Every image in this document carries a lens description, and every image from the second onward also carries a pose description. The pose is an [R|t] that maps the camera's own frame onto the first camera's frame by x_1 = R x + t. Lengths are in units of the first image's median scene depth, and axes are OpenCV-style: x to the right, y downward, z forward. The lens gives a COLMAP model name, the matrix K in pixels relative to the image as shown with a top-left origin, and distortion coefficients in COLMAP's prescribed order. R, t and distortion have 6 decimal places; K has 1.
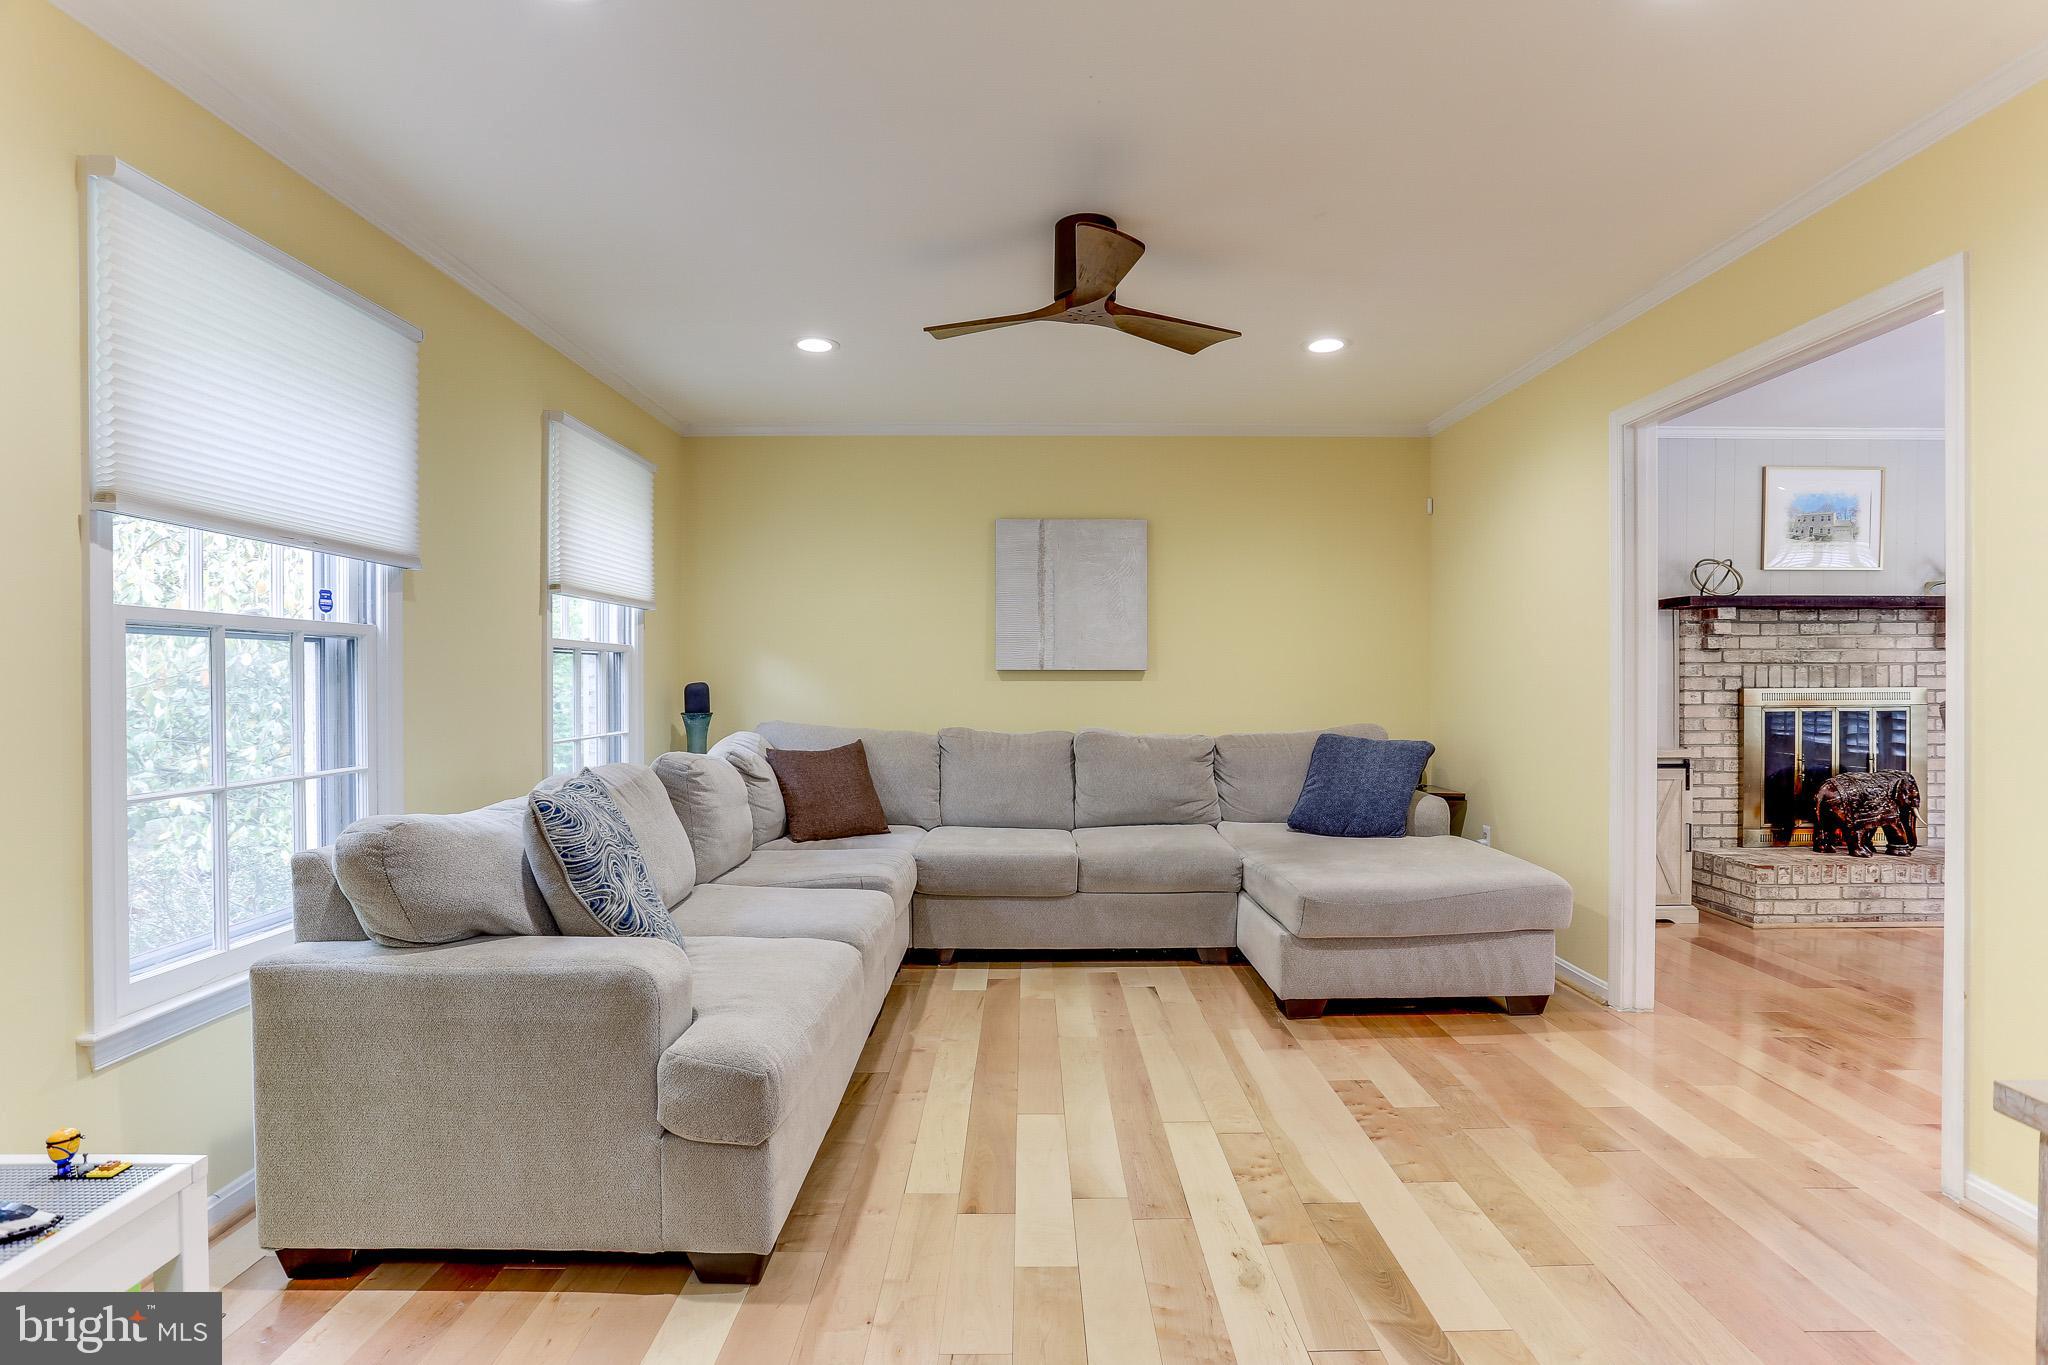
lens RADIAL K [[1041.7, 0, 1024.0], [0, 1041.7, 682.5], [0, 0, 1]] dist [-0.062689, 0.036846]
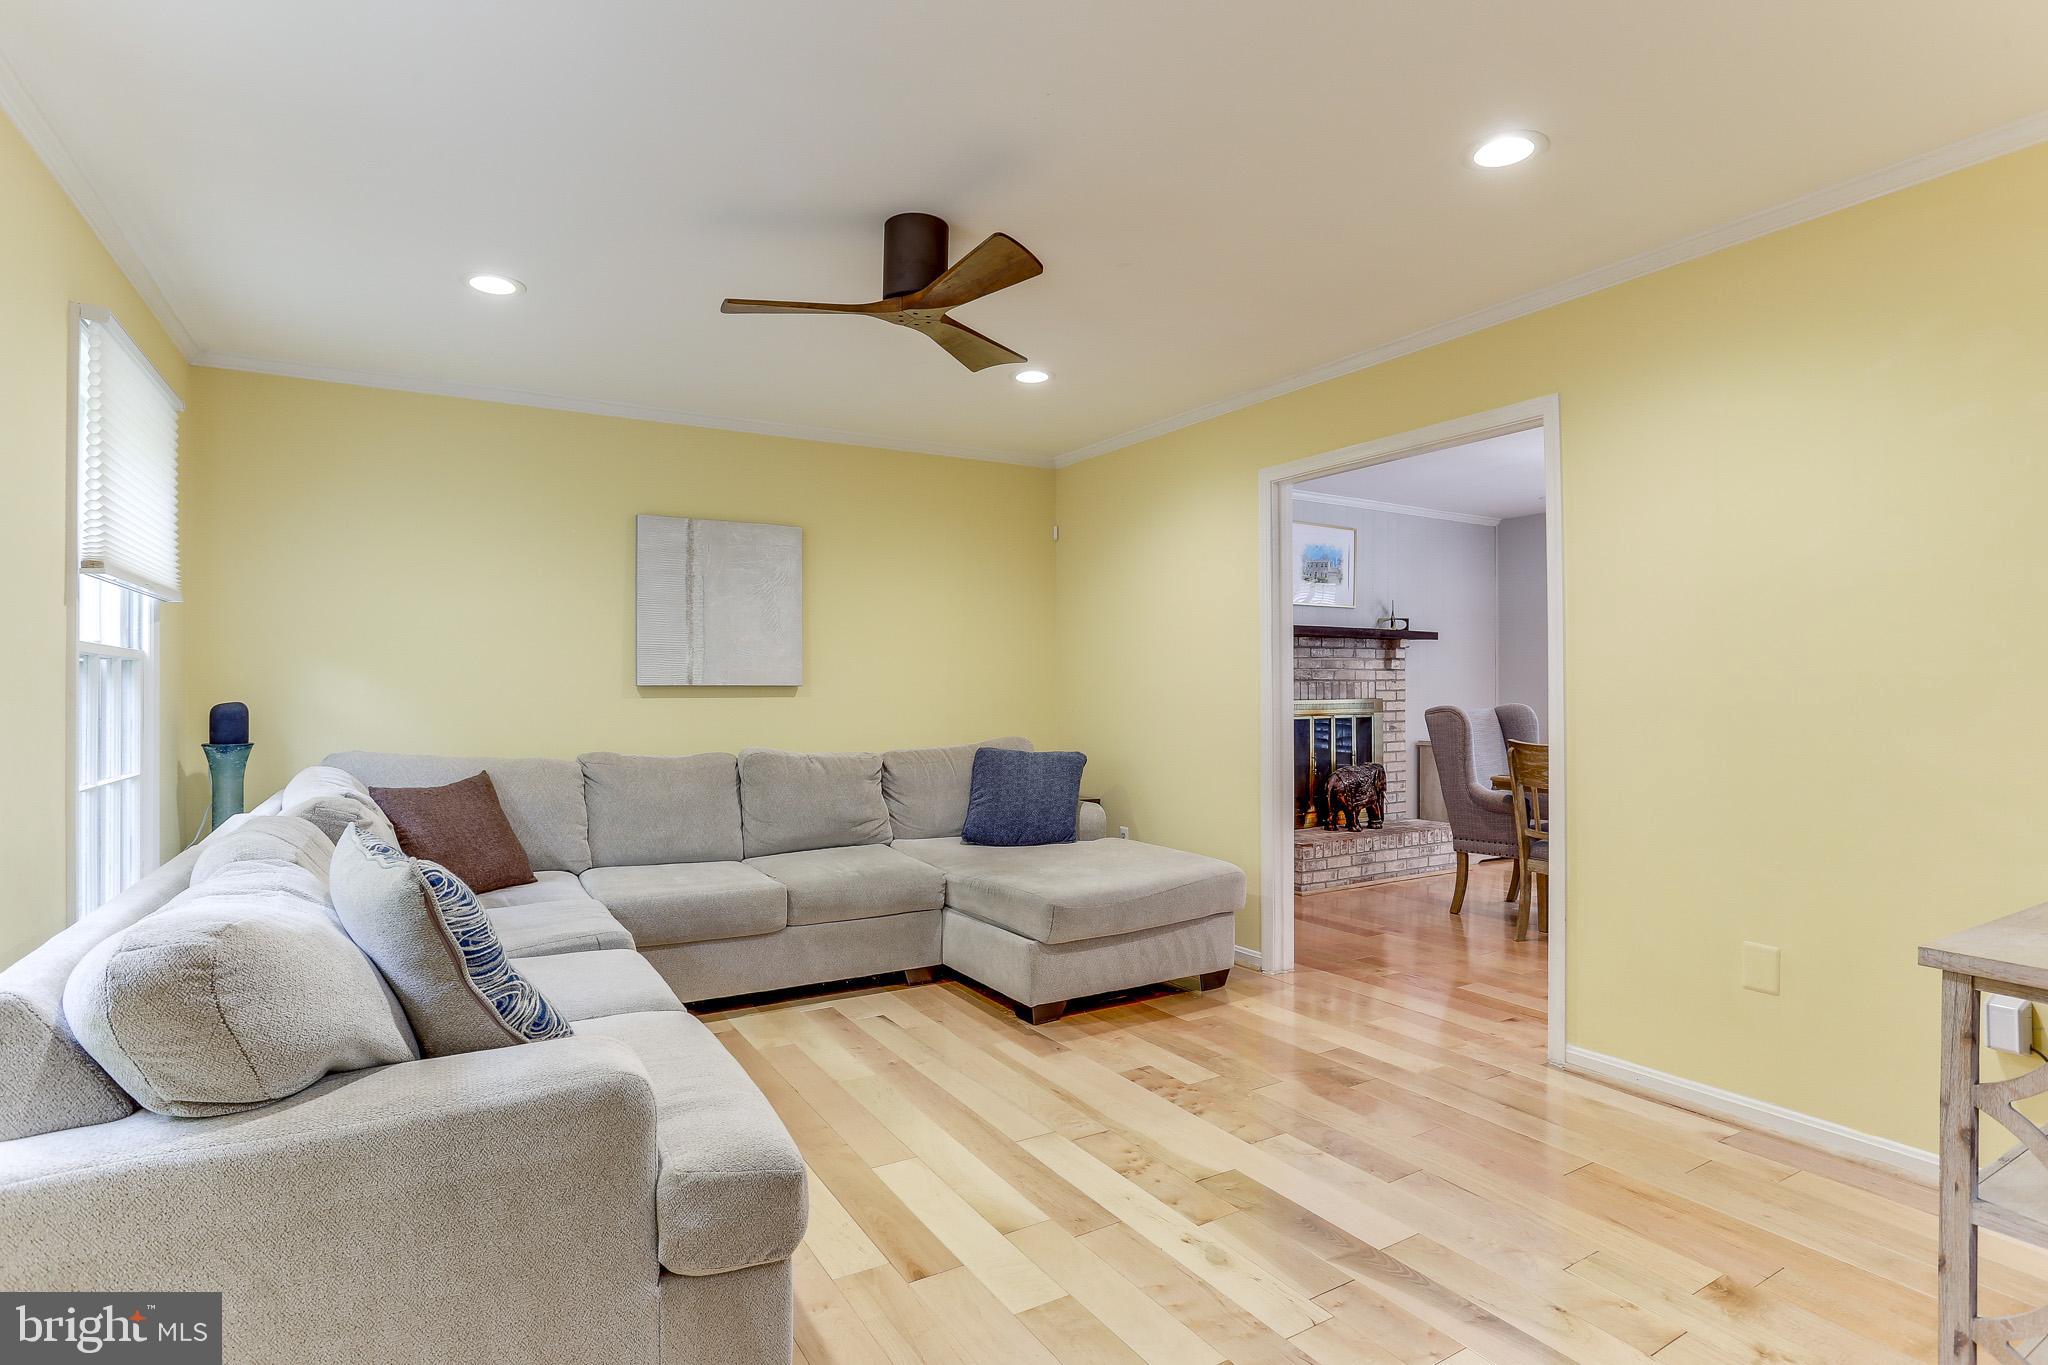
lens RADIAL K [[1069.6, 0, 1043.6], [0, 1069.6, 680.8], [0, 0, 1]] dist [-0.063969, 0.045034]
pose [[0.851757, 0.002661, 0.523930, -0.222457], [0.004385, 0.999916, -0.012206, -0.004023], [-0.523918, 0.012694, 0.851674, 0.063385]]
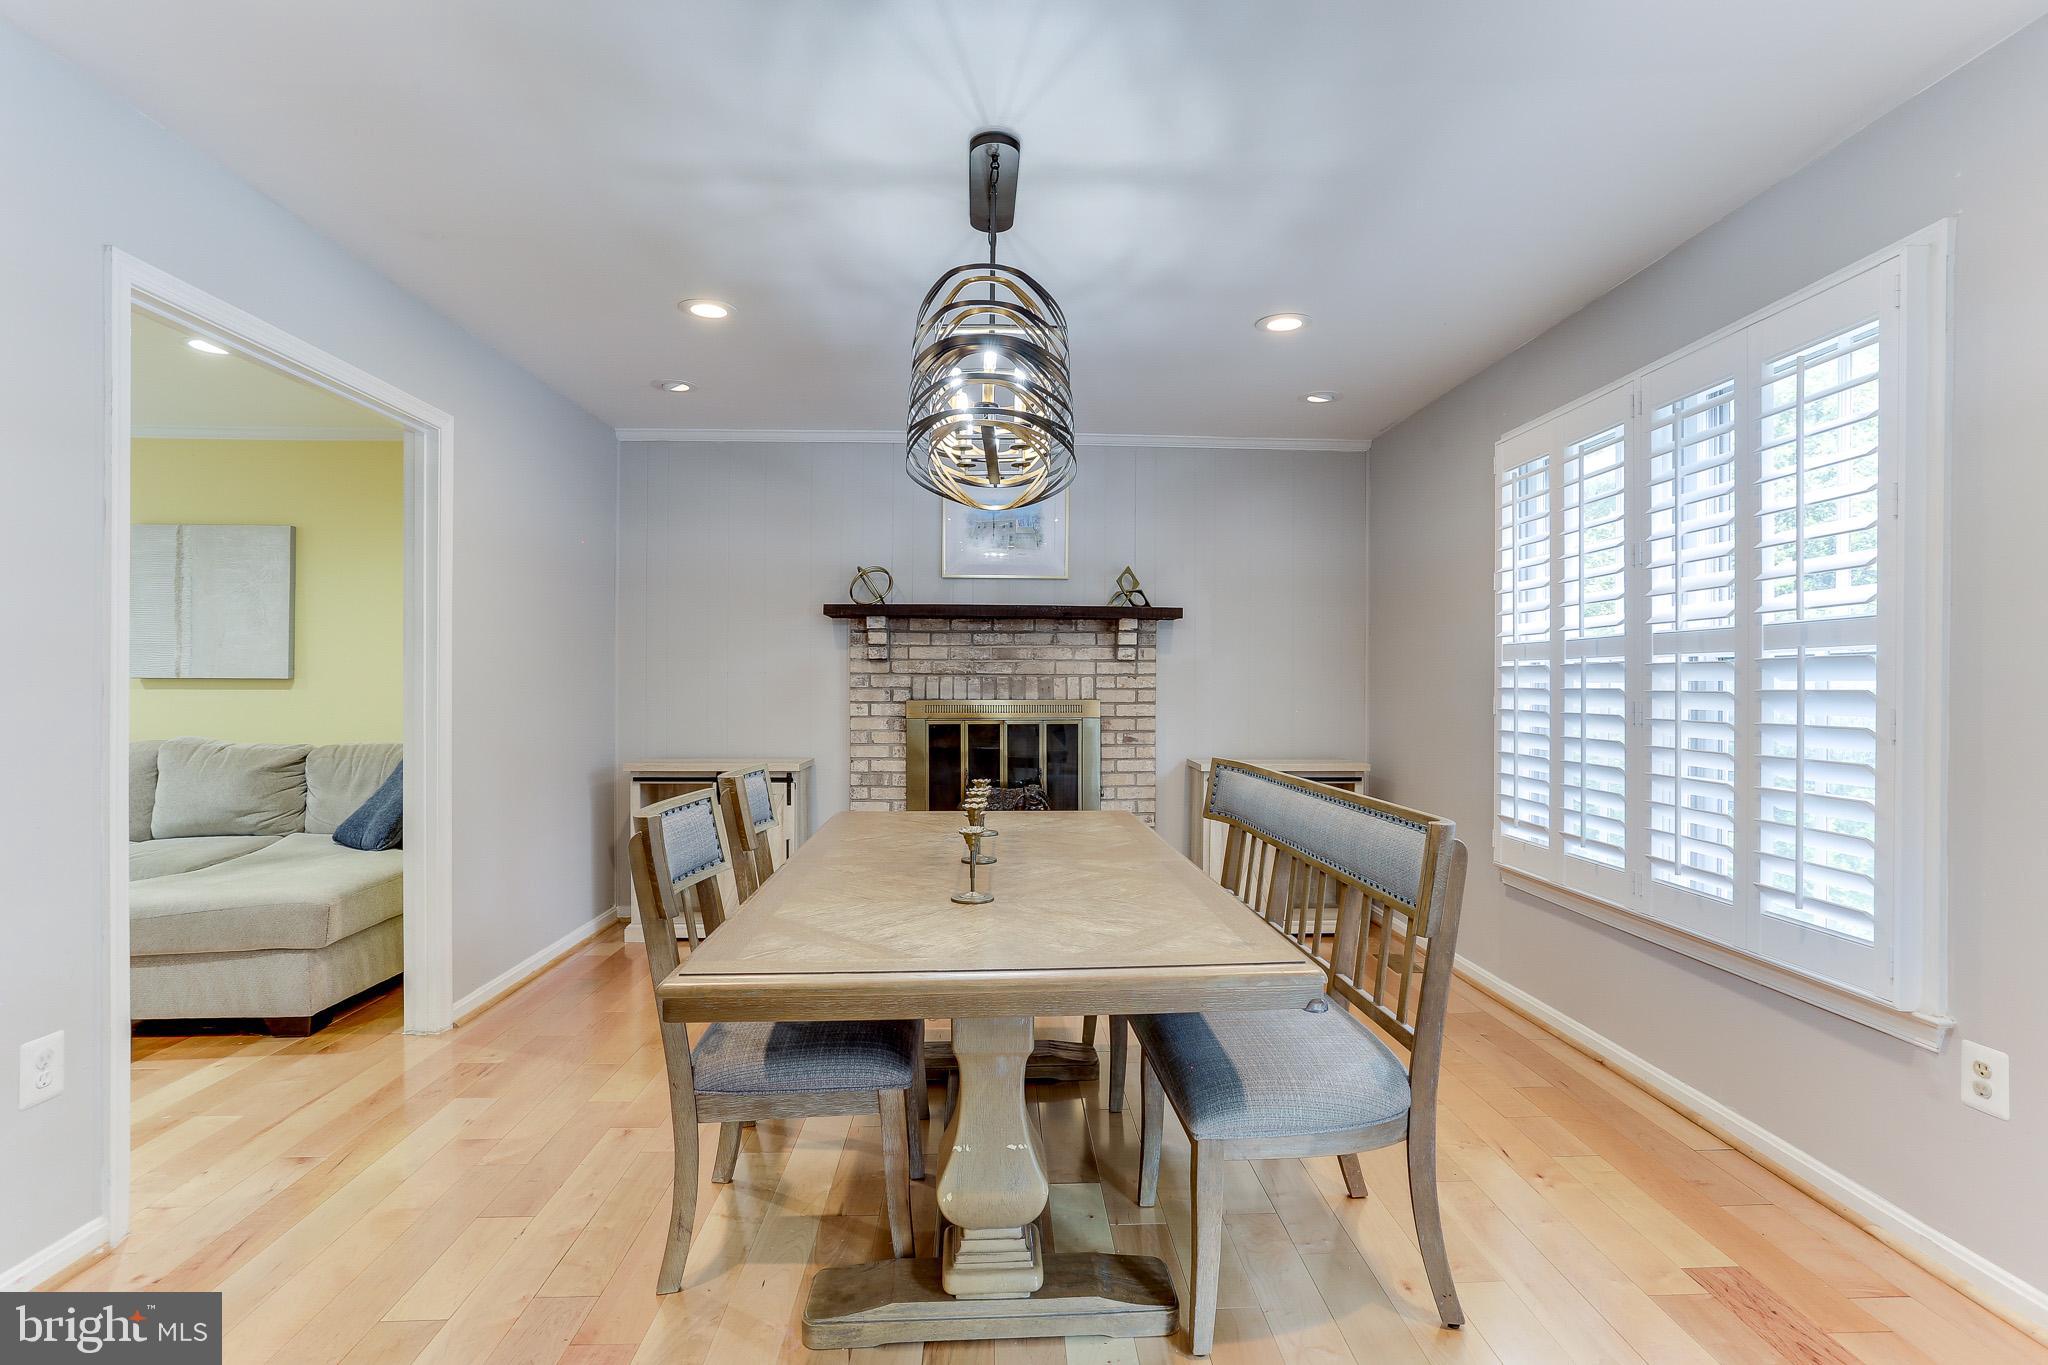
lens RADIAL K [[1041.7, 0, 1024.0], [0, 1041.7, 682.5], [0, 0, 1]] dist [-0.062689, 0.036846]
pose [[0.999097, 0.004791, 0.042206, 0.847453], [-0.004524, 0.999969, -0.006410, -0.005663], [-0.042235, 0.006214, 0.999088, 0.007950]]
